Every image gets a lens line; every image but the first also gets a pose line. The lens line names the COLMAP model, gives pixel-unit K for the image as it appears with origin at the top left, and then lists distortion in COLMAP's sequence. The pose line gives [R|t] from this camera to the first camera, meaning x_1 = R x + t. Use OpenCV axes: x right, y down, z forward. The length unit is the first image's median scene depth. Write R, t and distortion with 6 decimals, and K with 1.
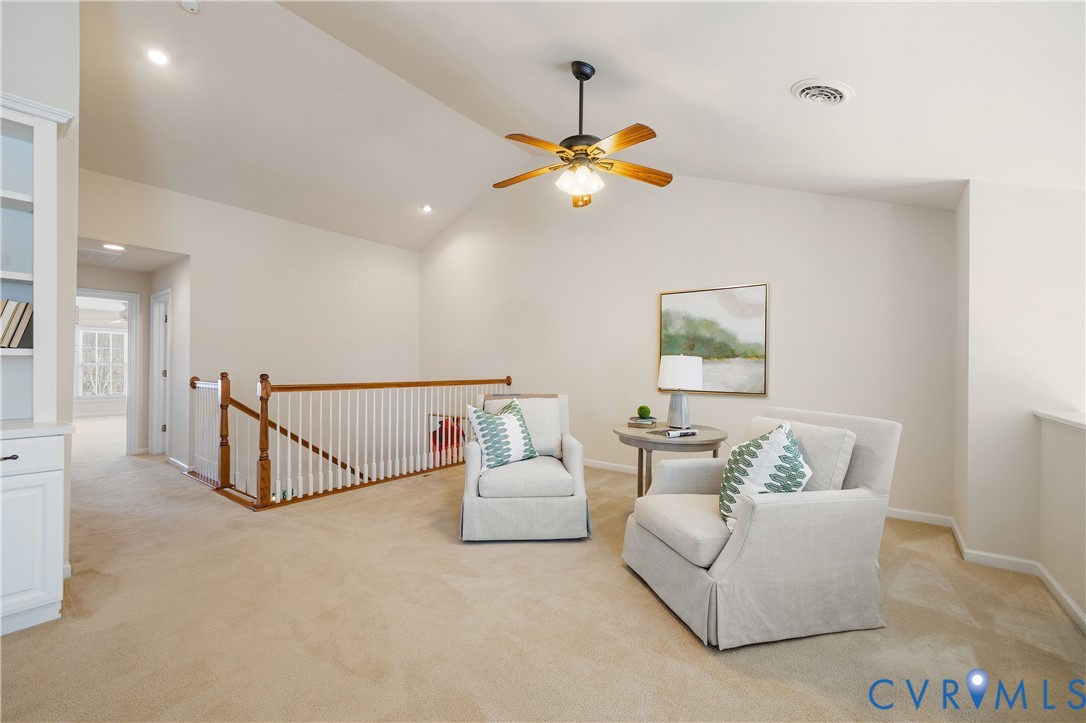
lens RADIAL K [[438.9, 0, 540.4], [0, 438.9, 367.8], [0, 0, 1]] dist [0.003342, 0.000437]
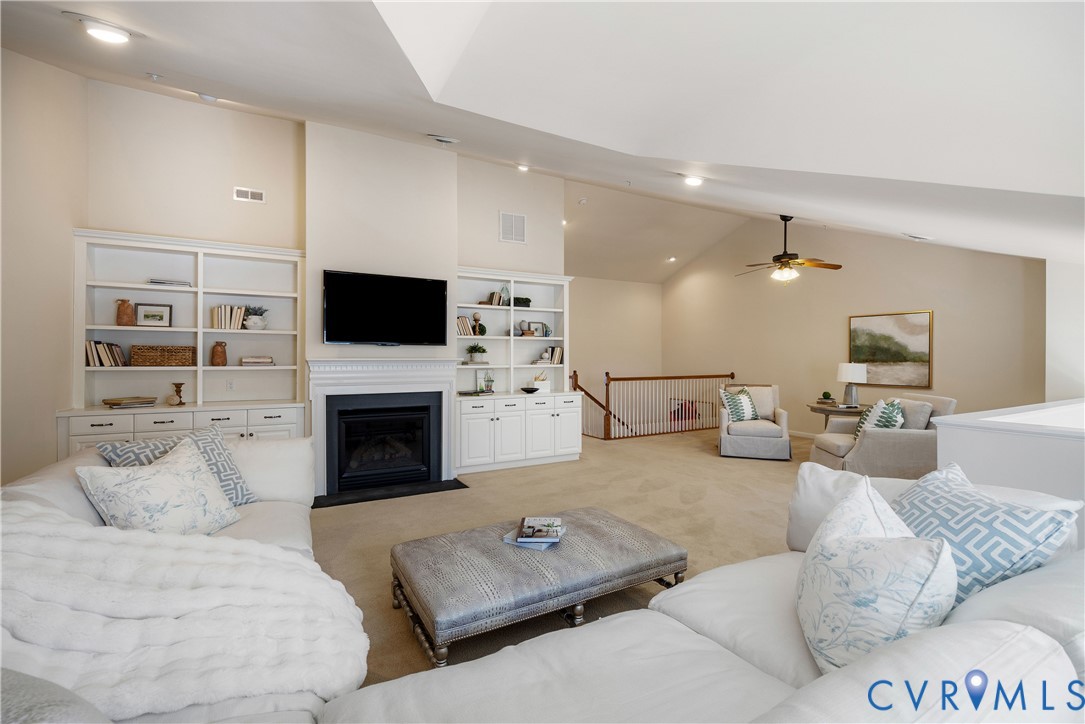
lens RADIAL K [[470.6, 0, 541.5], [0, 470.6, 362.3], [0, 0, 1]] dist [-0.000409, 0.000053]
pose [[0.918466, -0.003401, -0.395485, -0.066031], [0.006450, 0.999959, 0.006378, -0.049081], [0.395447, -0.008409, 0.918450, -1.155858]]
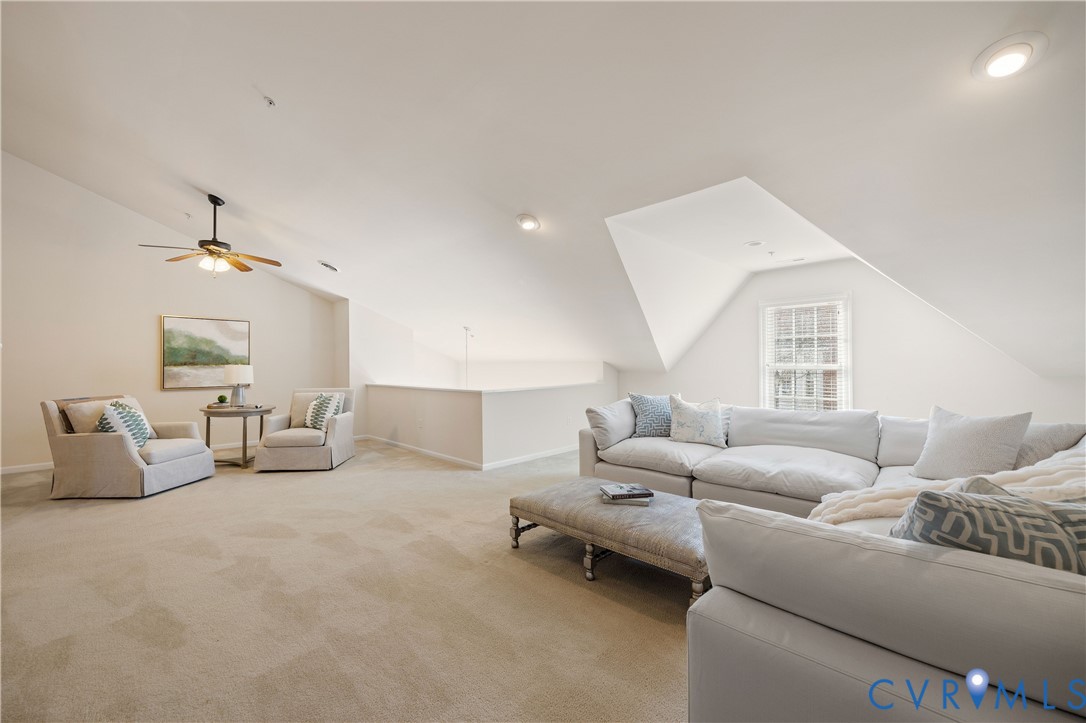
lens RADIAL K [[438.9, 0, 550.9], [0, 438.9, 366.2], [0, 0, 1]] dist [0.003342, 0.000437]
pose [[0.118311, -0.013280, 0.992888, -1.256872], [0.007511, 0.999894, 0.012479, -0.035114], [-0.992948, 0.005981, 0.118398, -0.433380]]
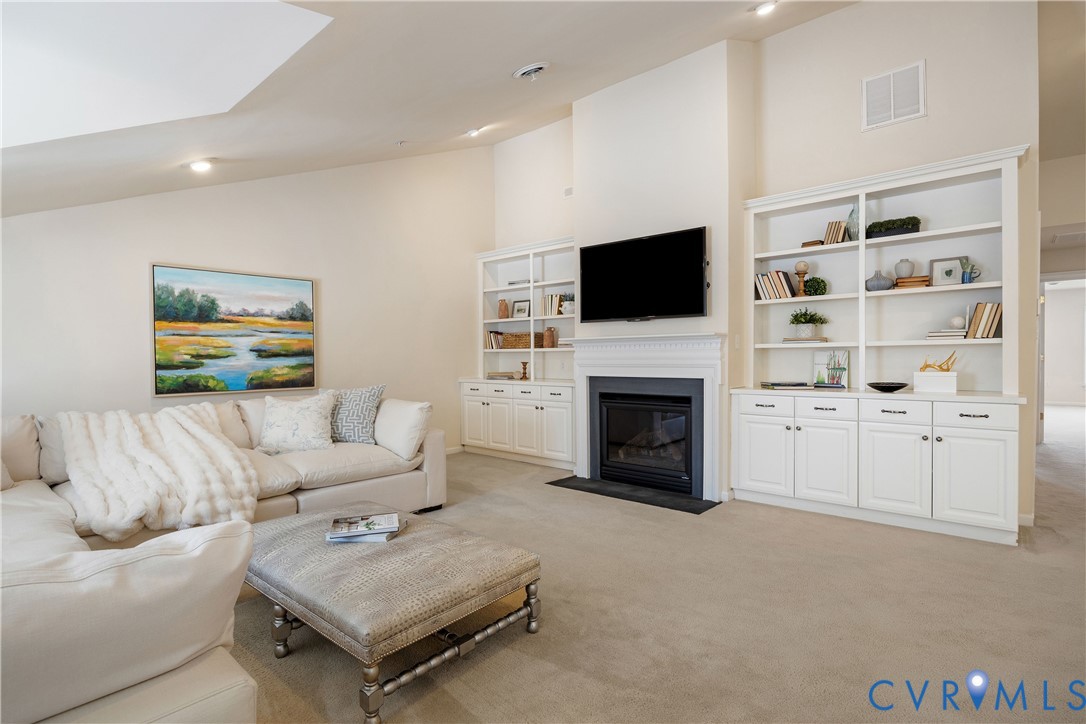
lens RADIAL K [[535.3, 0, 541.4], [0, 535.3, 364.9], [0, 0, 1]] dist [-0.004605, 0.000827]
pose [[-0.065716, 0.010245, -0.997786, 0.338857], [0.011555, 0.999888, 0.009506, 0.004151], [0.997771, -0.010905, -0.065827, -0.170083]]
